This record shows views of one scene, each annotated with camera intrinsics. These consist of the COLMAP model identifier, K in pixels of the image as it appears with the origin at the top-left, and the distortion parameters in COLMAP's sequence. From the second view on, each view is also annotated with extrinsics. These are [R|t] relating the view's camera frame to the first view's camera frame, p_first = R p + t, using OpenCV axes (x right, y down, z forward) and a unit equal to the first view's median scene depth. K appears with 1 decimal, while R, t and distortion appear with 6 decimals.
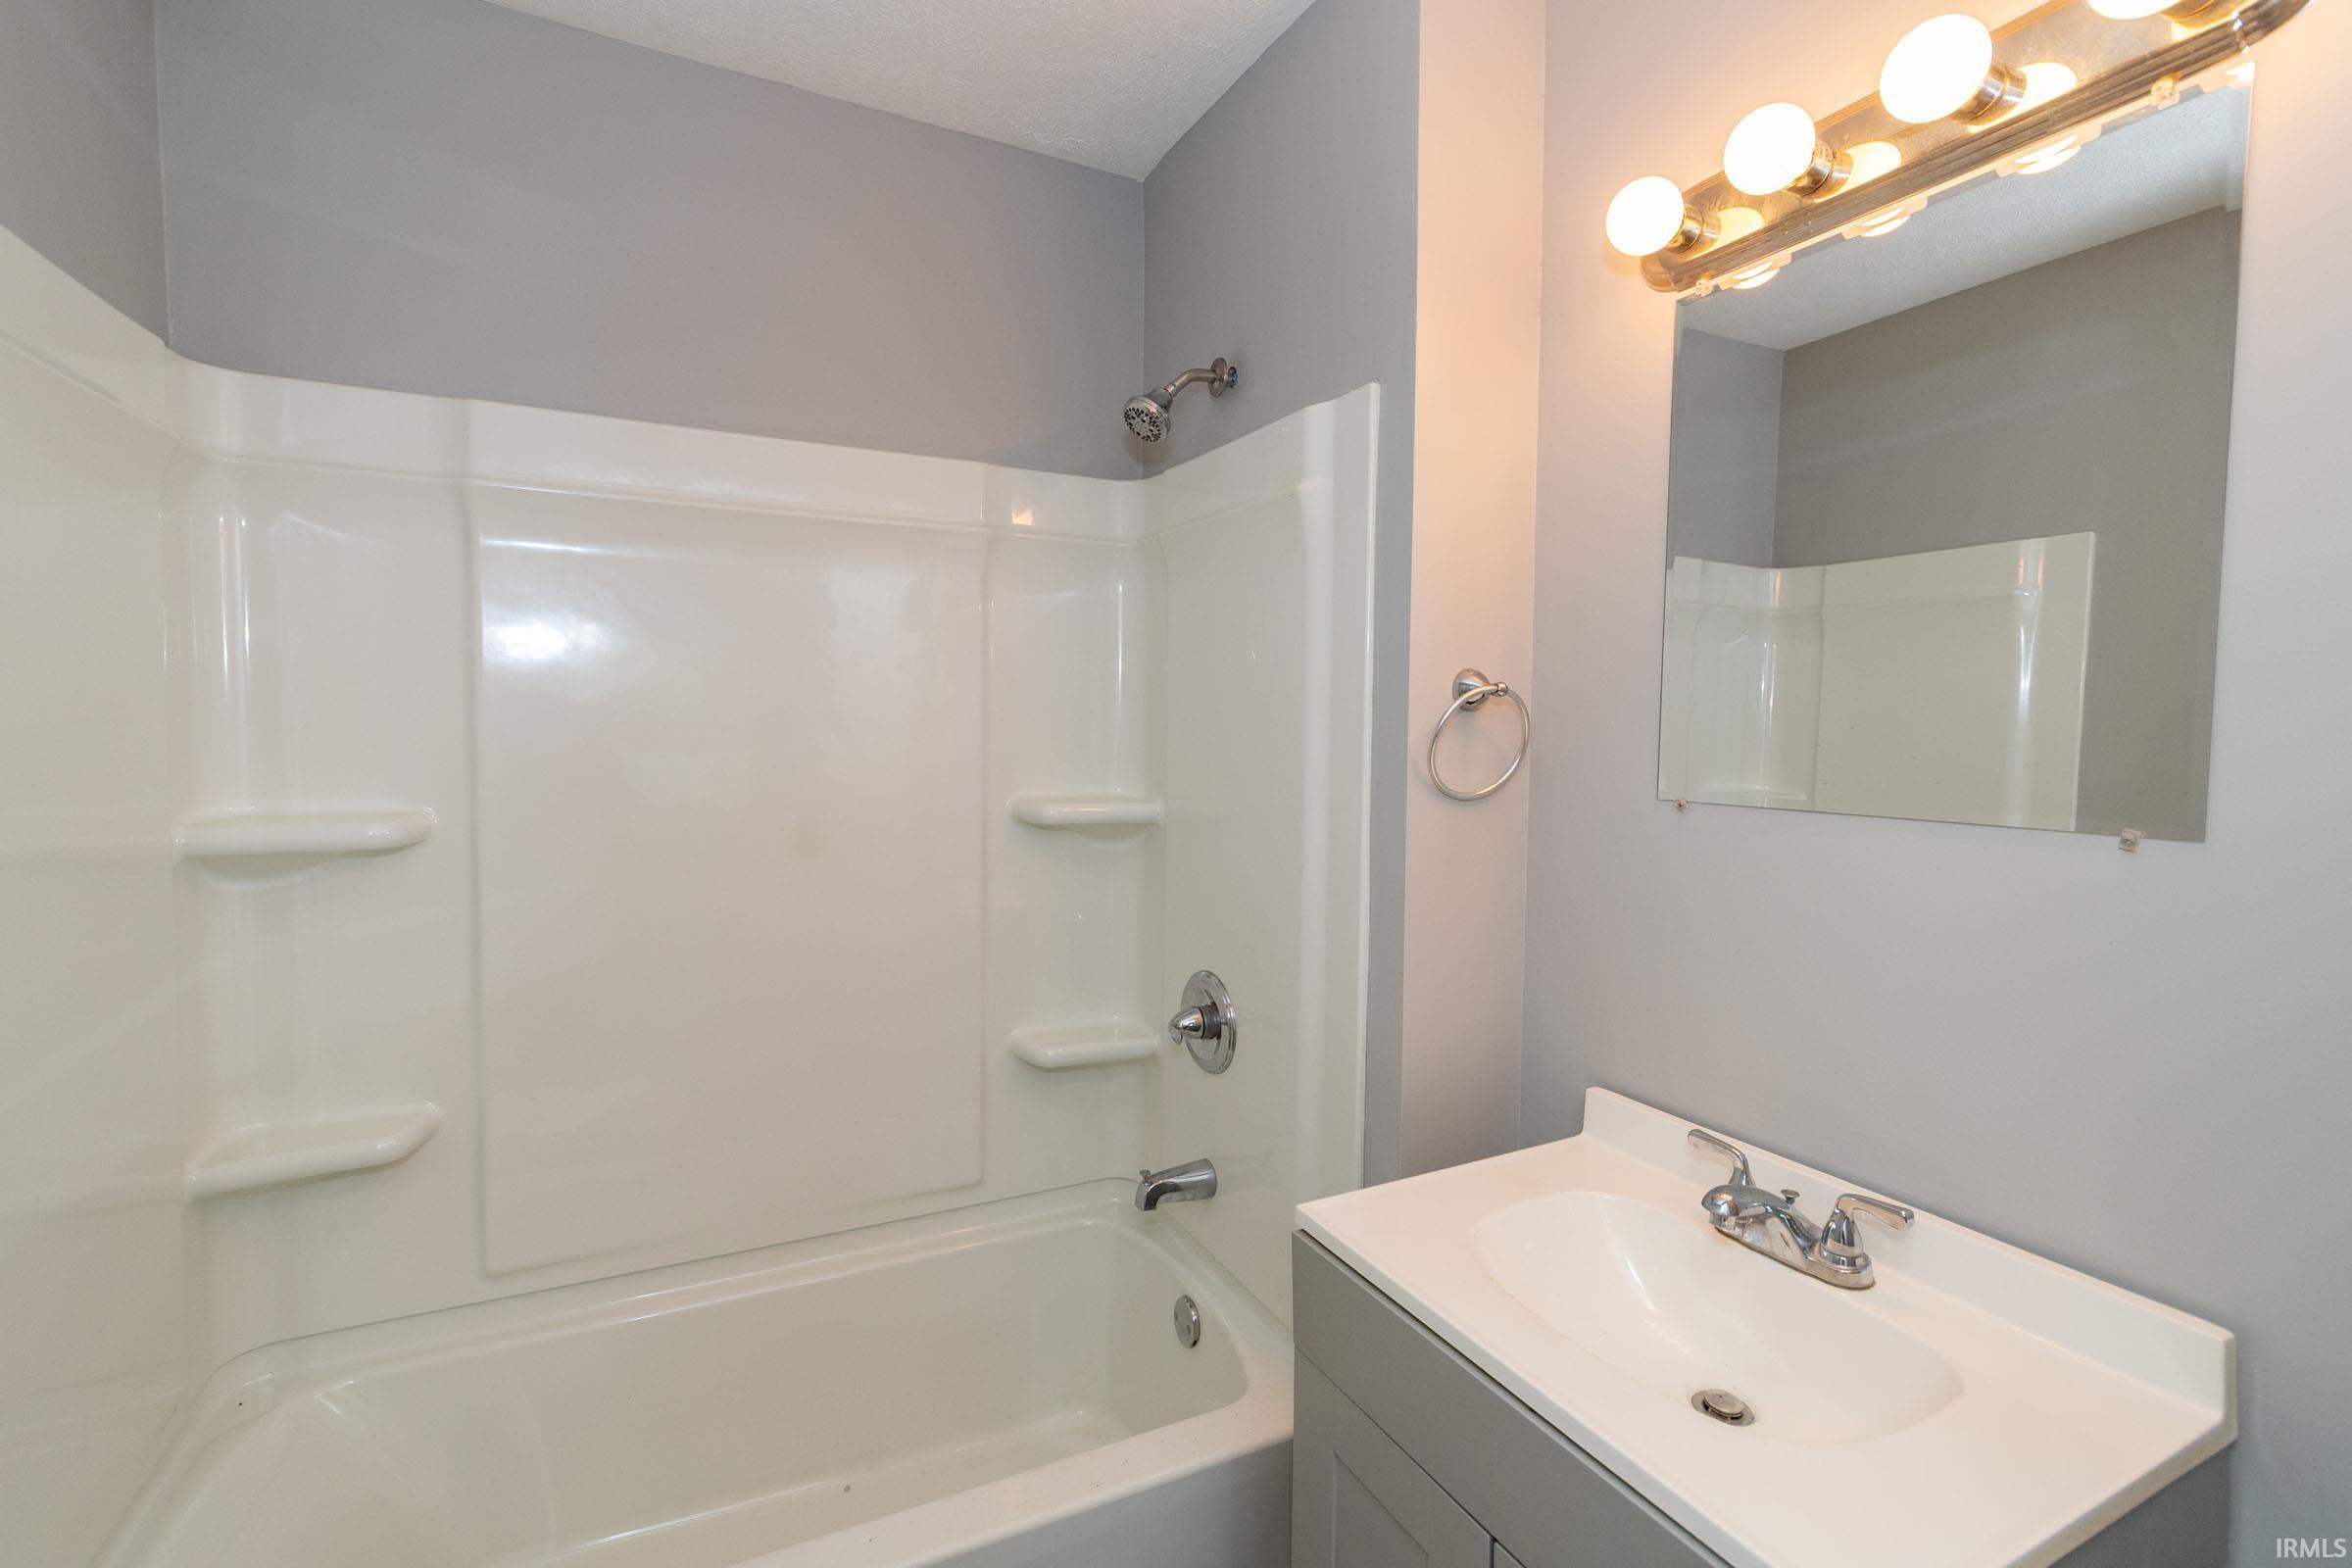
lens RADIAL K [[1050.9, 0, 1172.2], [0, 1050.9, 769.6], [0, 0, 1]] dist [0.003976, 0.000064]
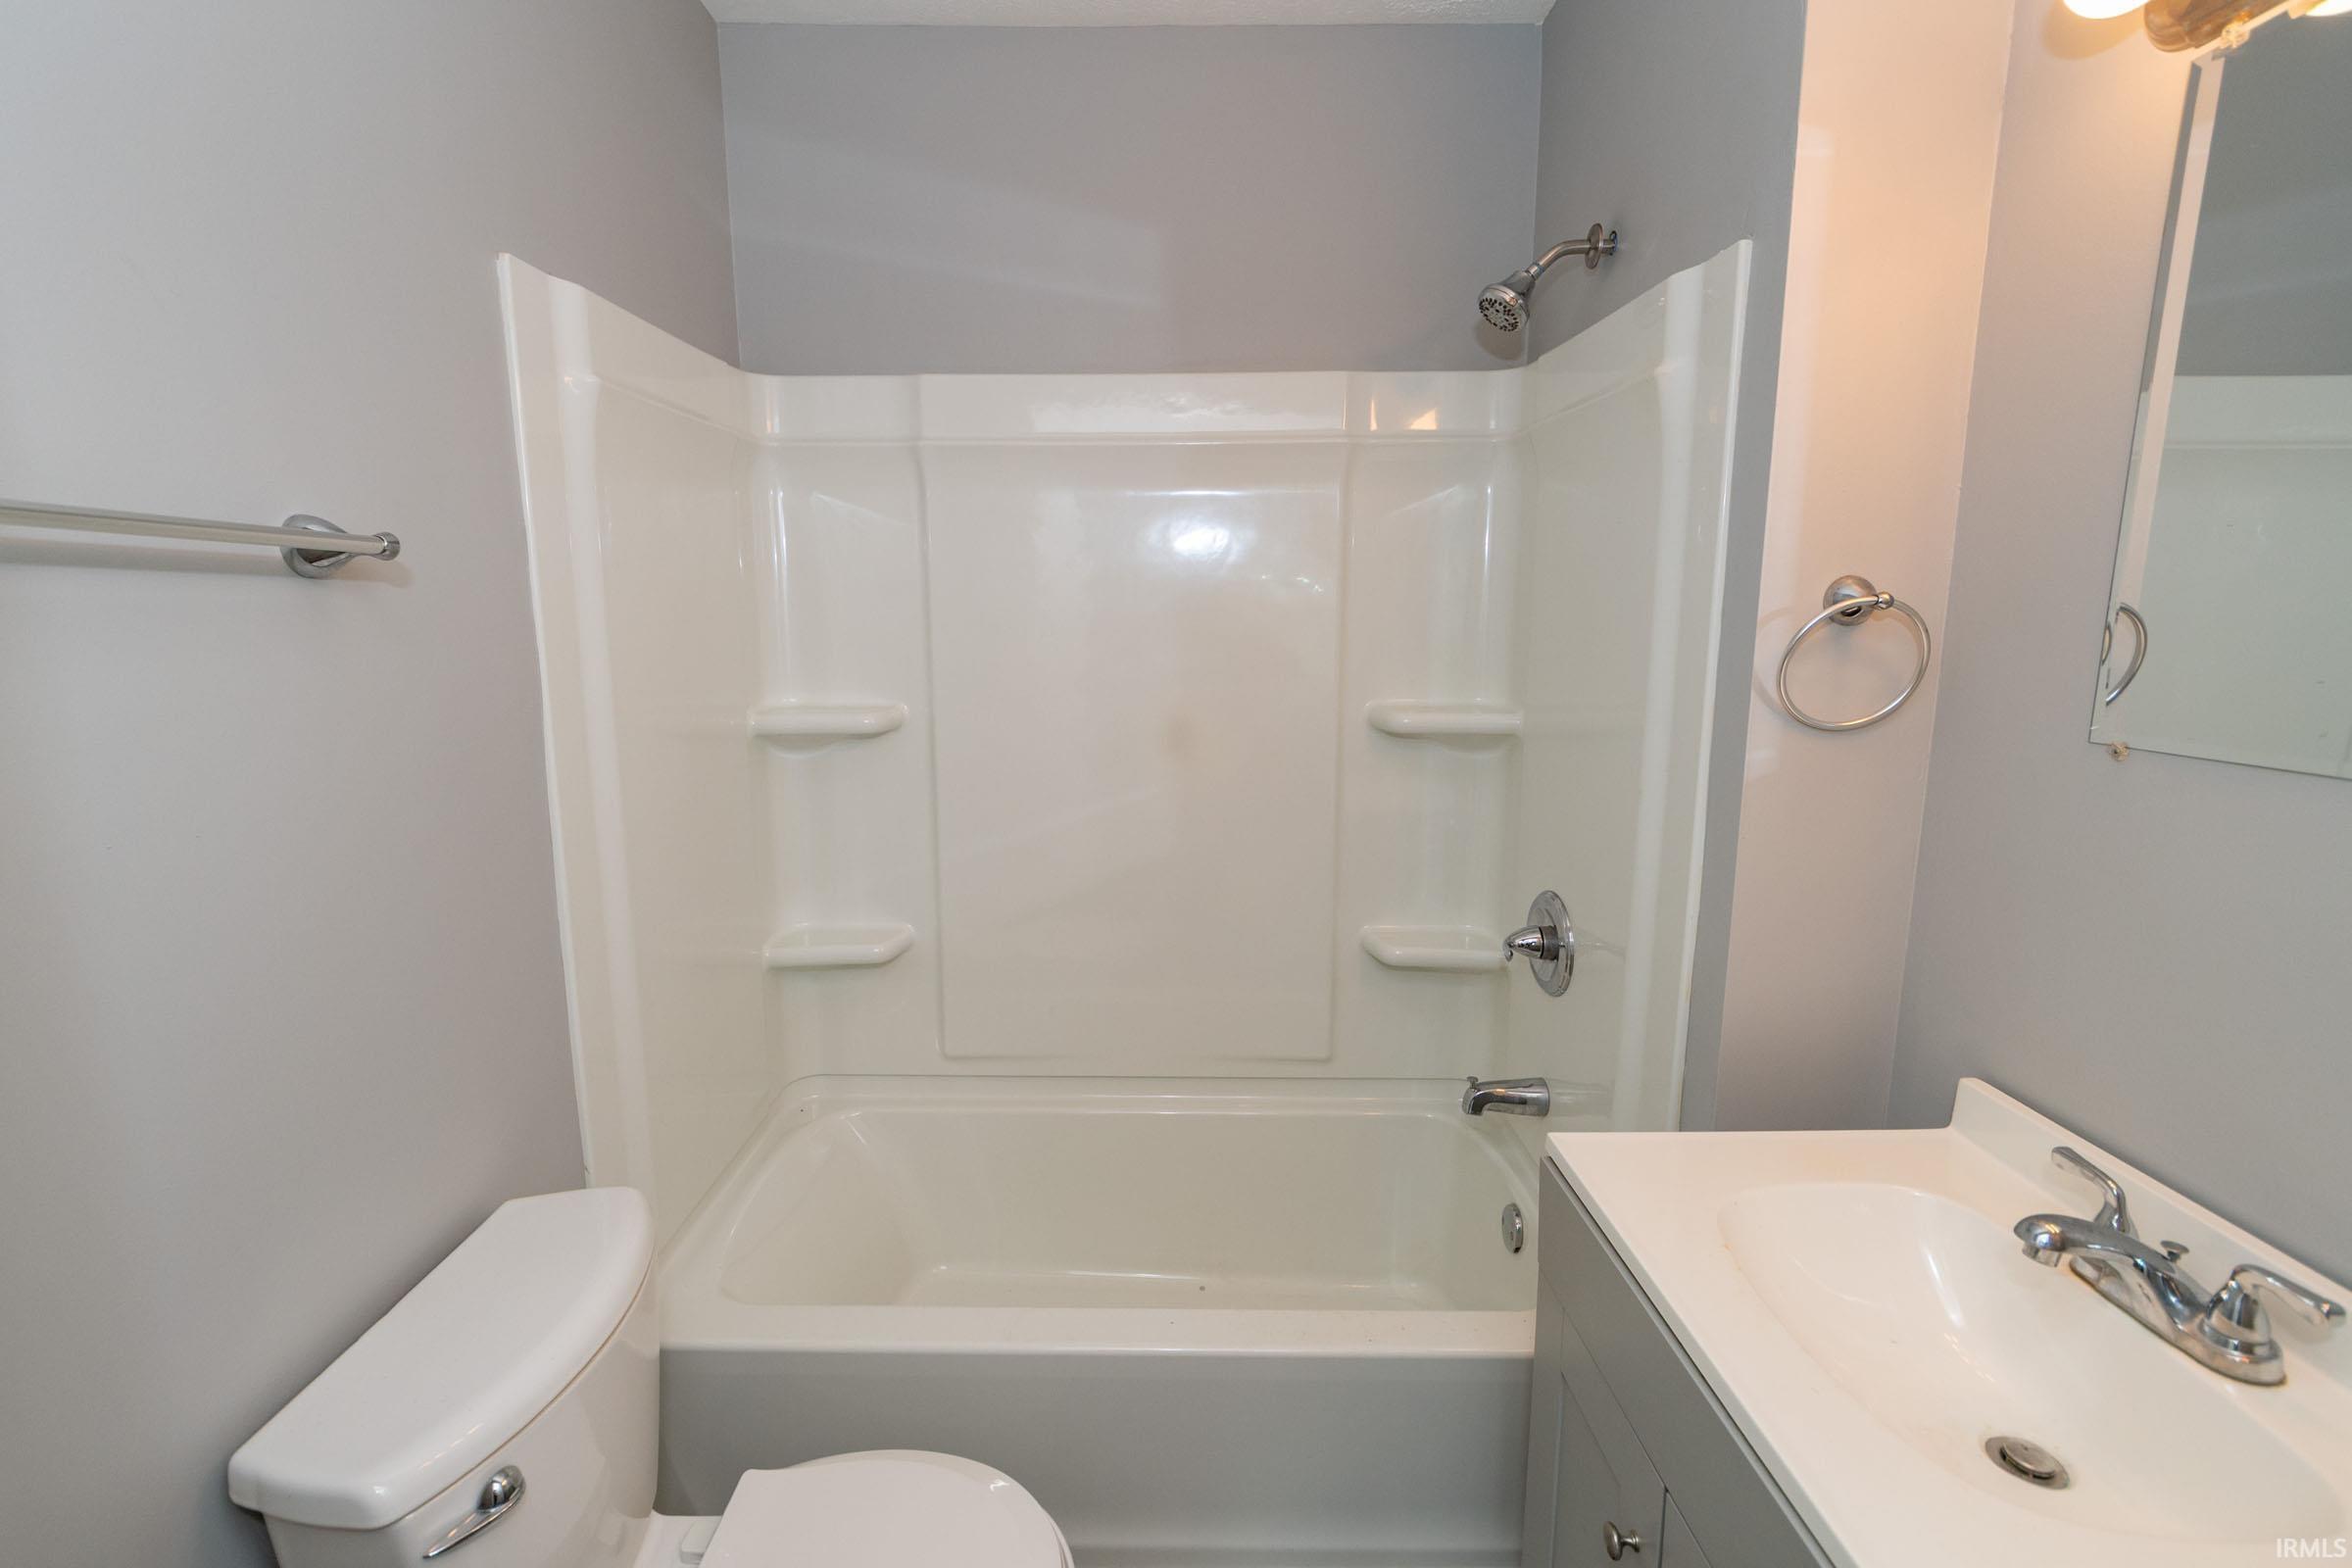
lens RADIAL K [[1051.6, 0, 1151.4], [0, 1051.6, 774.7], [0, 0, 1]] dist [-0.001805, 0.000257]
pose [[0.889336, 0.059658, -0.453346, 0.164817], [-0.008914, 0.993526, 0.113257, -0.025522], [0.457167, -0.096682, 0.884110, -0.016066]]
